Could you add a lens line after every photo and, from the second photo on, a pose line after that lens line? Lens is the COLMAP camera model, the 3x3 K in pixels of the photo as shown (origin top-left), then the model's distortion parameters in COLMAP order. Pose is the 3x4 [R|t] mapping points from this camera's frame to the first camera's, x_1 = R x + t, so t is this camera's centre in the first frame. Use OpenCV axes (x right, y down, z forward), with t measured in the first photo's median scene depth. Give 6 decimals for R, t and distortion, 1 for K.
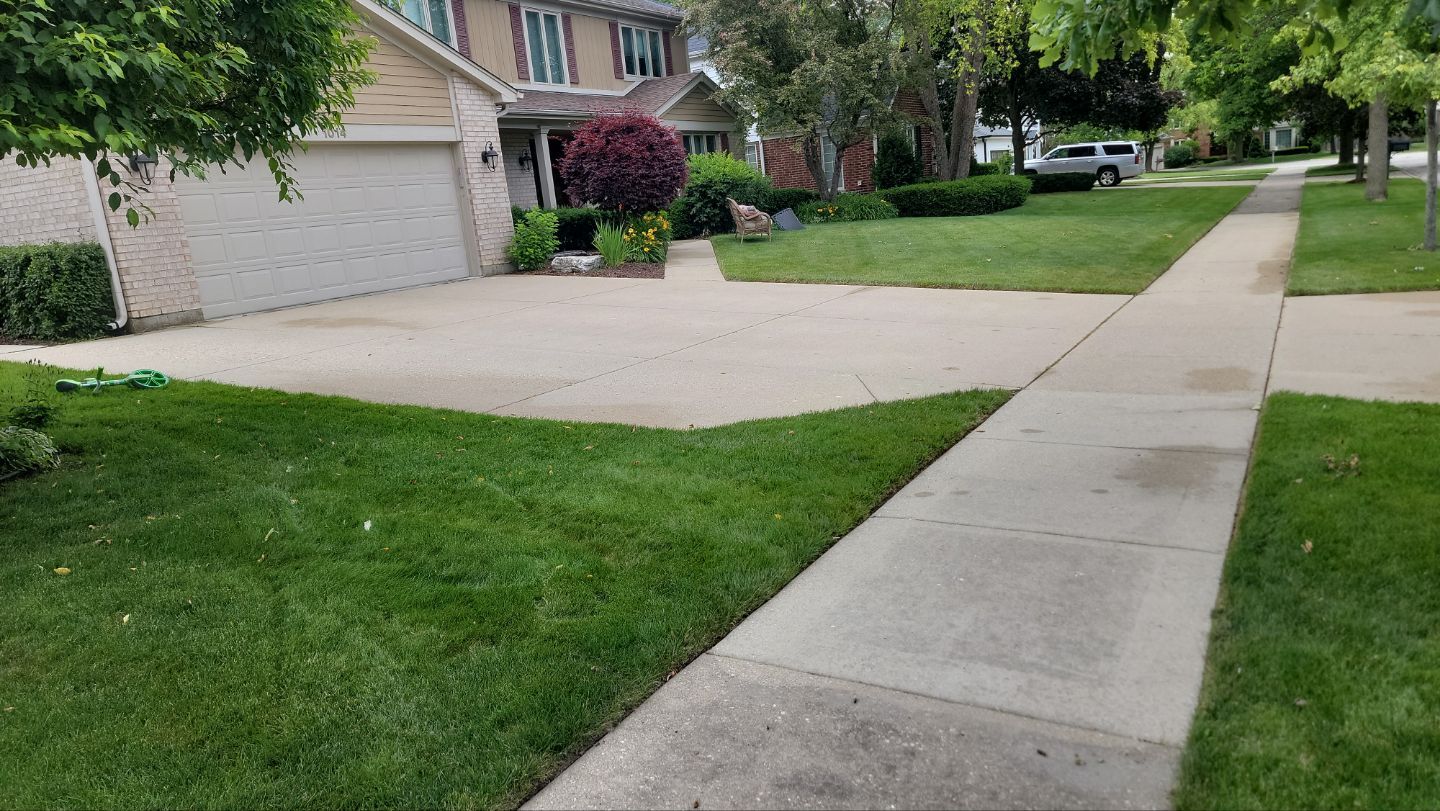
lens RADIAL K [[998.9, 0, 718.9], [0, 998.9, 404.9], [0, 0, 1]] dist [0.043396, 0.001160]
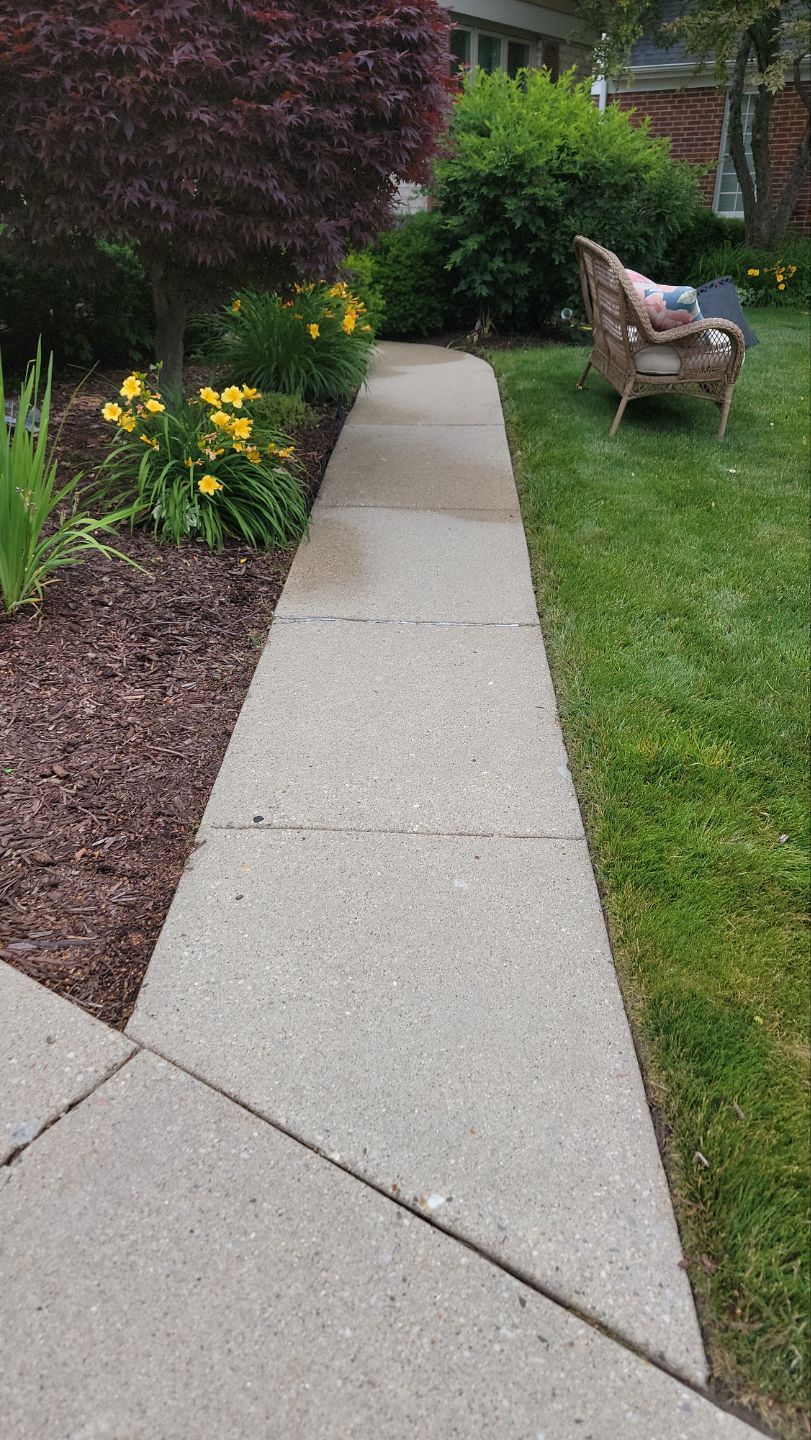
lens RADIAL K [[998.9, 0, 408.1], [0, 998.9, 721.2], [0, 0, 1]] dist [0.043396, 0.001160]
pose [[0.993600, 0.110732, -0.022288, -0.018430], [-0.100586, 0.957189, 0.271427, -0.154109], [0.051389, -0.267448, 0.962201, 0.714369]]
